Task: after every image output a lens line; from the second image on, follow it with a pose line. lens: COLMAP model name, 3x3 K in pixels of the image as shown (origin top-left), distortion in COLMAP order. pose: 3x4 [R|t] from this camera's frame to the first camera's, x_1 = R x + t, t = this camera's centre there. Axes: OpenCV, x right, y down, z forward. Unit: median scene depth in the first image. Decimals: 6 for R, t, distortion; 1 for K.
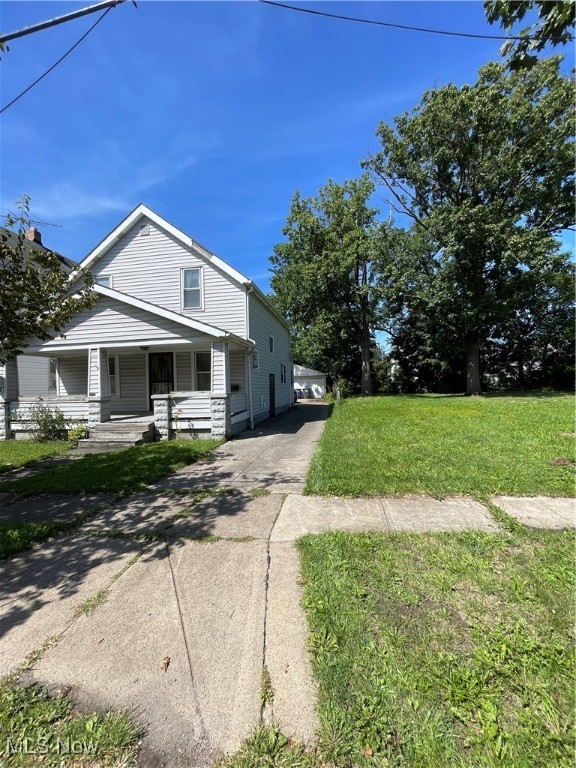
lens RADIAL K [[309.5, 0, 288.6], [0, 309.5, 385.3], [0, 0, 1]] dist [-0.003604, 0.001044]
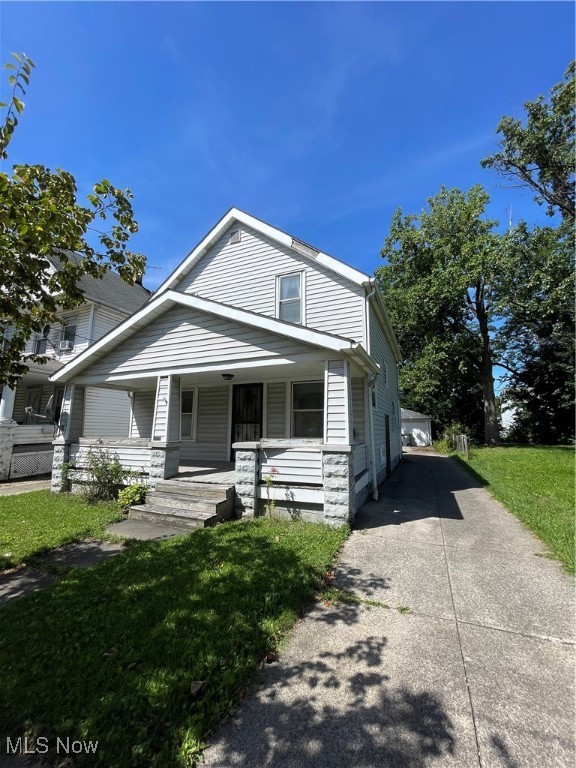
lens RADIAL K [[309.5, 0, 290.1], [0, 309.5, 388.3], [0, 0, 1]] dist [-0.003604, 0.001044]
pose [[0.970071, -0.005264, -0.242765, -0.154257], [-0.025093, 0.992239, -0.121788, -0.006059], [0.241522, 0.124234, 0.962410, 0.357548]]
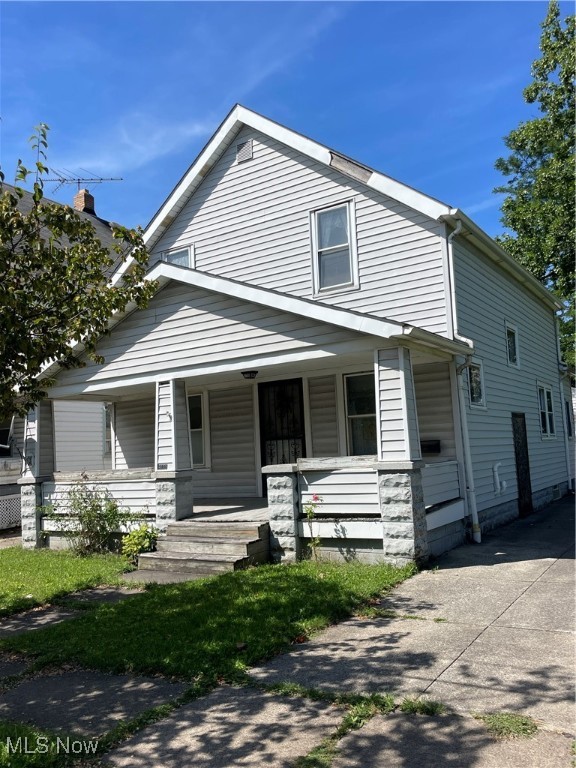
lens RADIAL K [[638.0, 0, 278.0], [0, 638.0, 384.4], [0, 0, 1]] dist [0.073306, -0.065018]
pose [[0.916247, -0.064160, -0.395442, -0.004329], [0.029510, 0.995220, -0.093098, -0.002843], [0.399524, 0.073631, 0.913761, 0.057049]]
